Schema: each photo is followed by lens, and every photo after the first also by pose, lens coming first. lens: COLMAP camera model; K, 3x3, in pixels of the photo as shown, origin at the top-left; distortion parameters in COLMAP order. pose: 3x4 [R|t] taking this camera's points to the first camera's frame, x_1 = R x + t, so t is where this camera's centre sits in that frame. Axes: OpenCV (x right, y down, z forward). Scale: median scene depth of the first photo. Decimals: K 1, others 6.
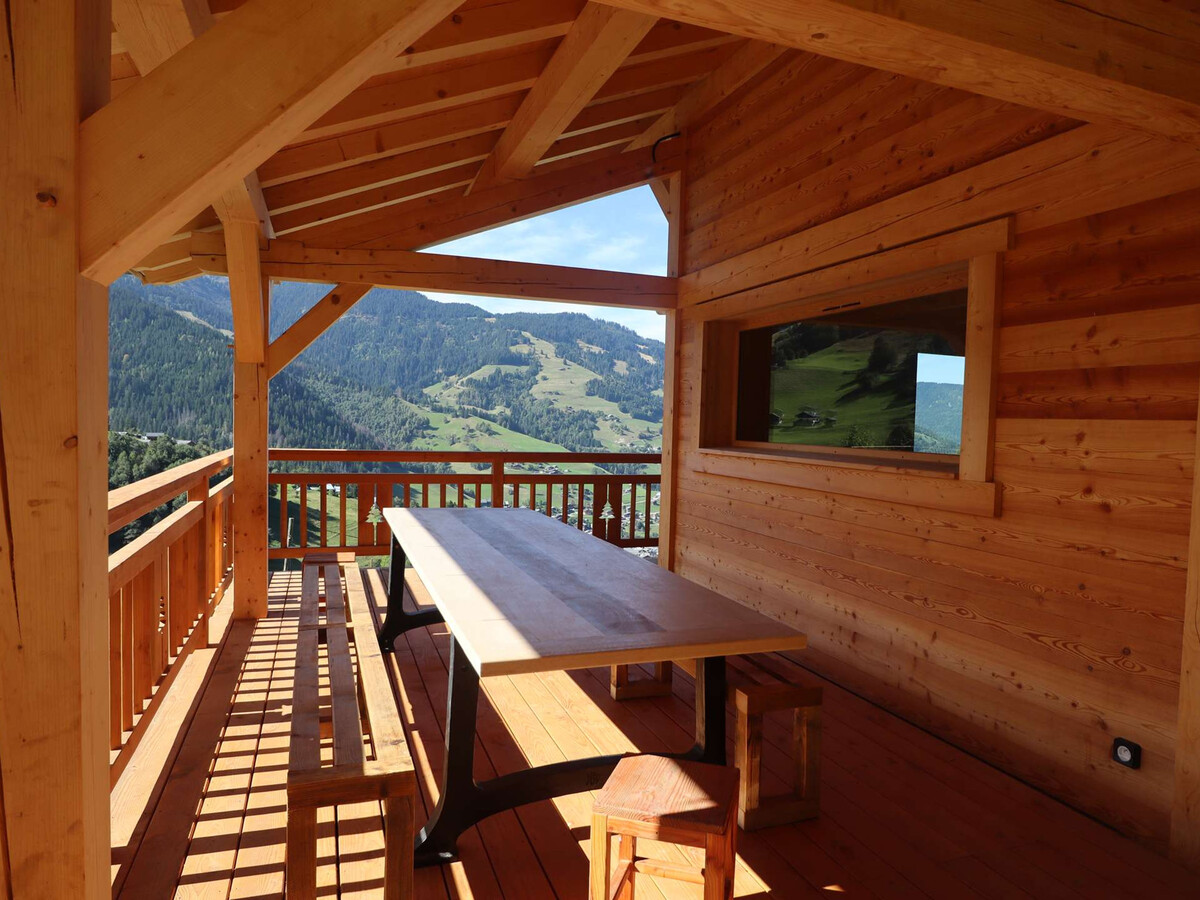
lens RADIAL K [[758.1, 0, 600.0], [0, 758.1, 450.0], [0, 0, 1]] dist [-0.024896, -0.000231]
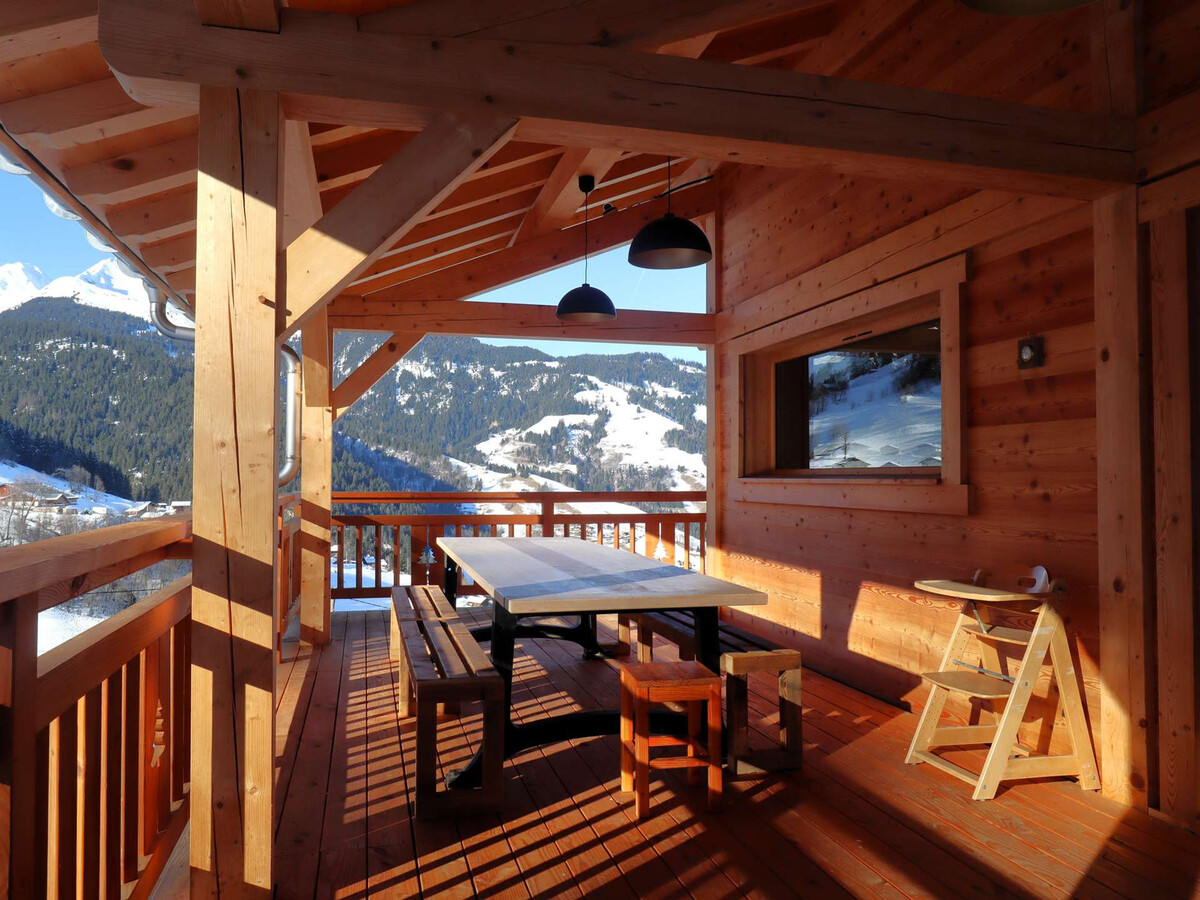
lens RADIAL K [[922.4, 0, 600.0], [0, 922.4, 450.0], [0, 0, 1]] dist [0.004666, 0.001247]
pose [[0.994937, -0.028102, -0.096493, 0.076158], [0.020813, 0.996911, -0.075728, 0.058434], [0.098323, 0.073337, 0.992449, -0.296112]]
